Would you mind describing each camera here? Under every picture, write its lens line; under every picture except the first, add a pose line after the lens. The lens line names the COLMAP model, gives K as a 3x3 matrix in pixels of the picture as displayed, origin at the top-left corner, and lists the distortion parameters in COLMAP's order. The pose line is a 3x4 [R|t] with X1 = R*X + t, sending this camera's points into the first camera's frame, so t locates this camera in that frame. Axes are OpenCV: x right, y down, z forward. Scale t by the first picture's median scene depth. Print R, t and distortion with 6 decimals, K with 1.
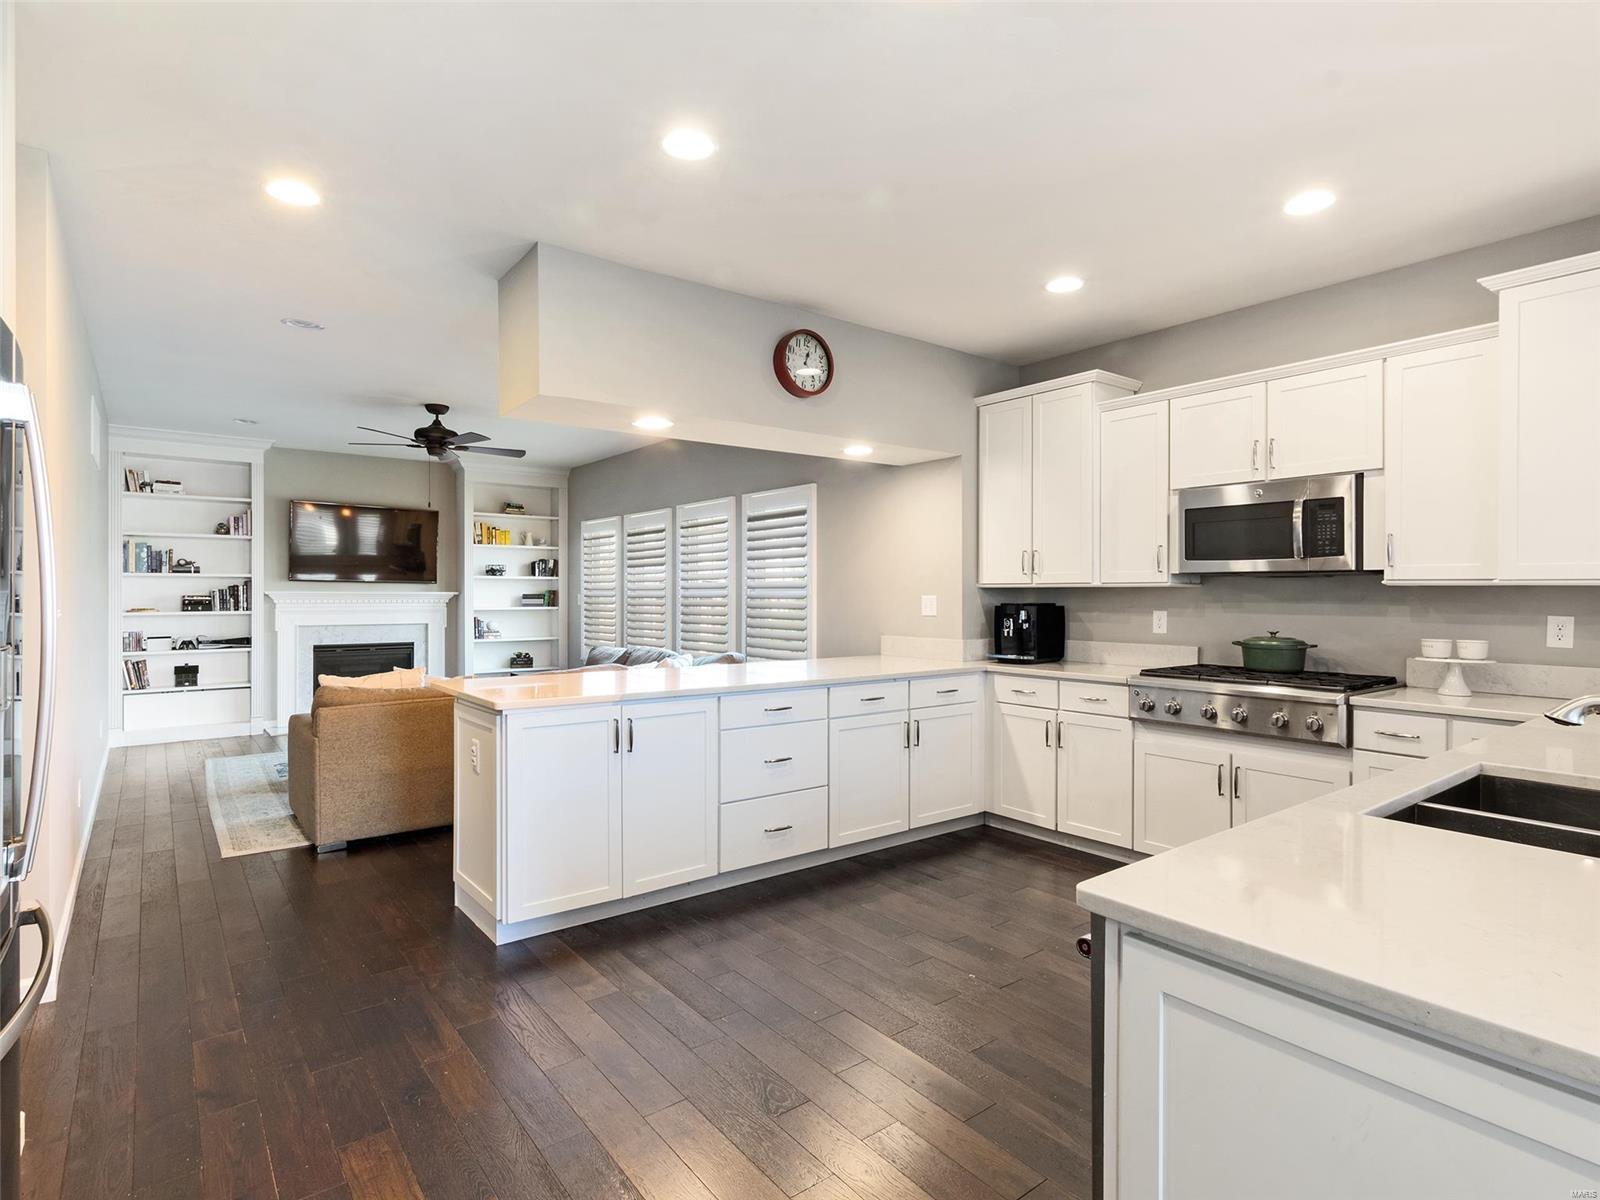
lens RADIAL K [[836.1, 0, 800.0], [0, 836.1, 600.0], [0, 0, 1]] dist [-0.000825, 0.000048]
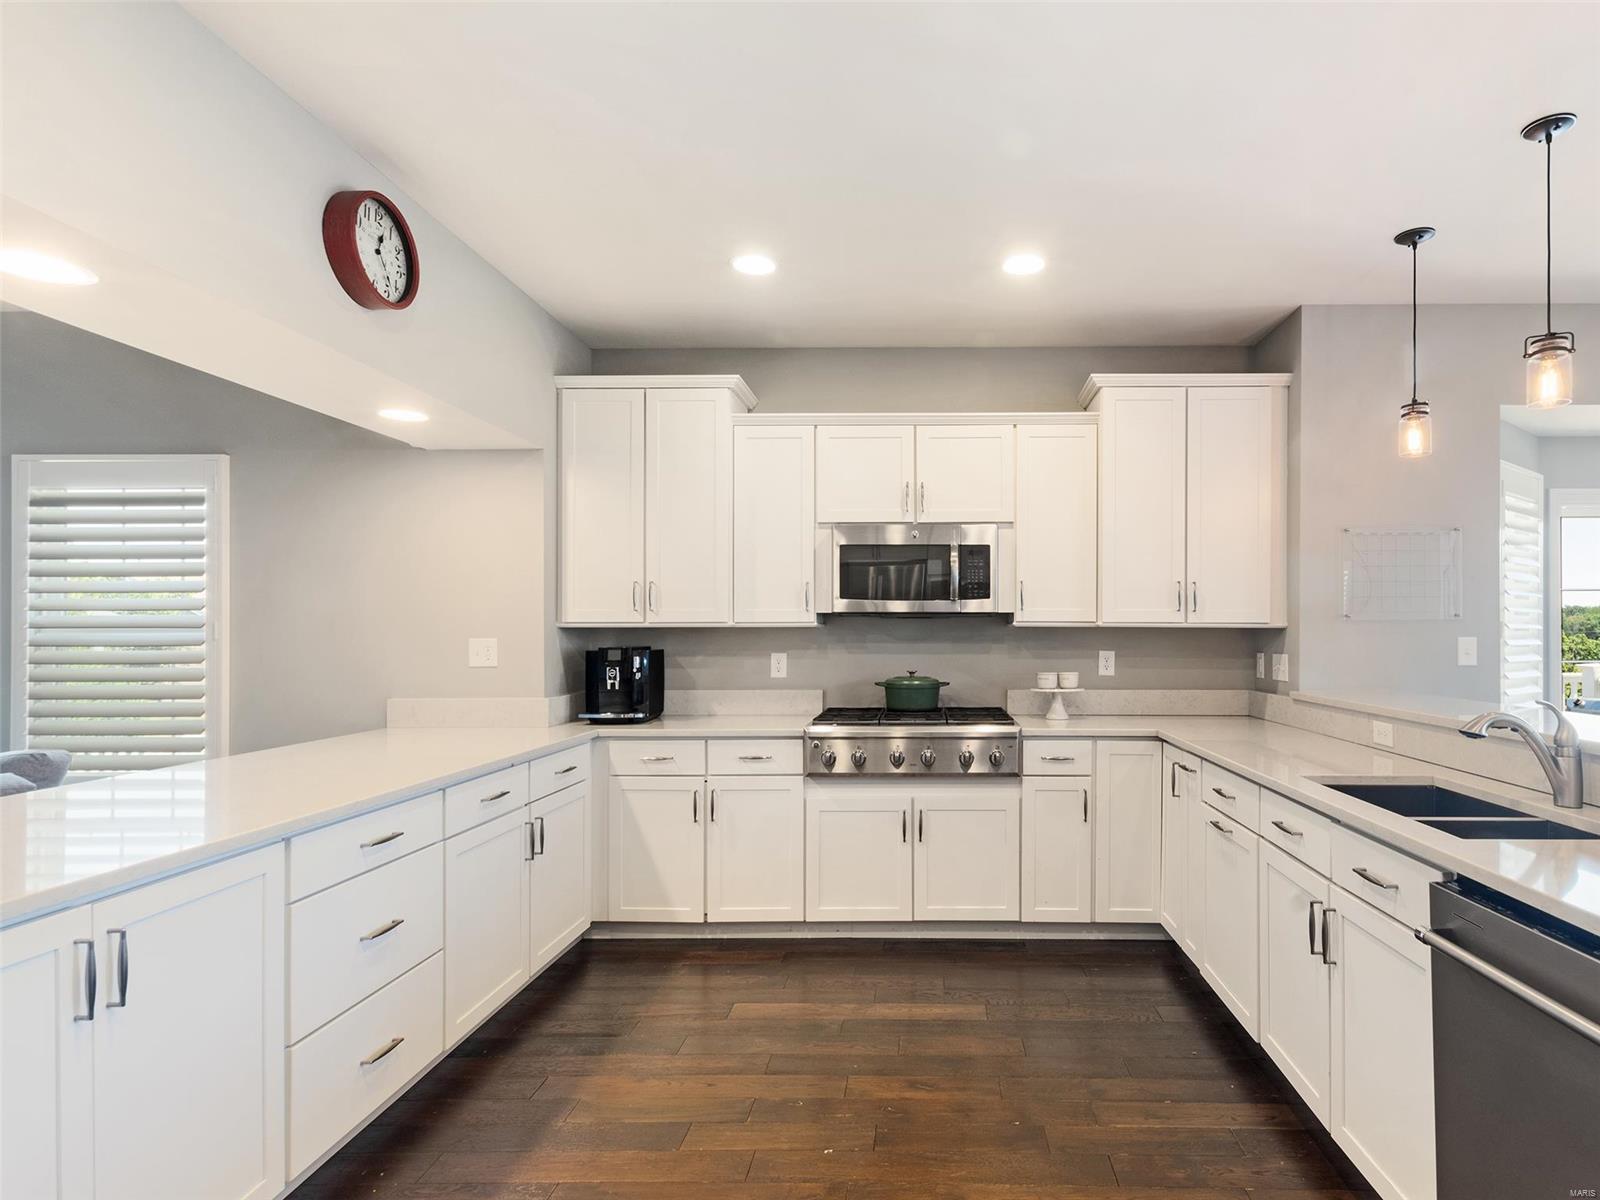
lens RADIAL K [[853.2, 0, 800.0], [0, 853.2, 630.9], [0, 0, 1]] dist [-0.002863, -0.000027]
pose [[0.618508, 0.000089, 0.785779, -0.304795], [0.009030, 0.999933, -0.007222, -0.004784], [-0.785727, 0.011562, 0.618466, 0.415643]]
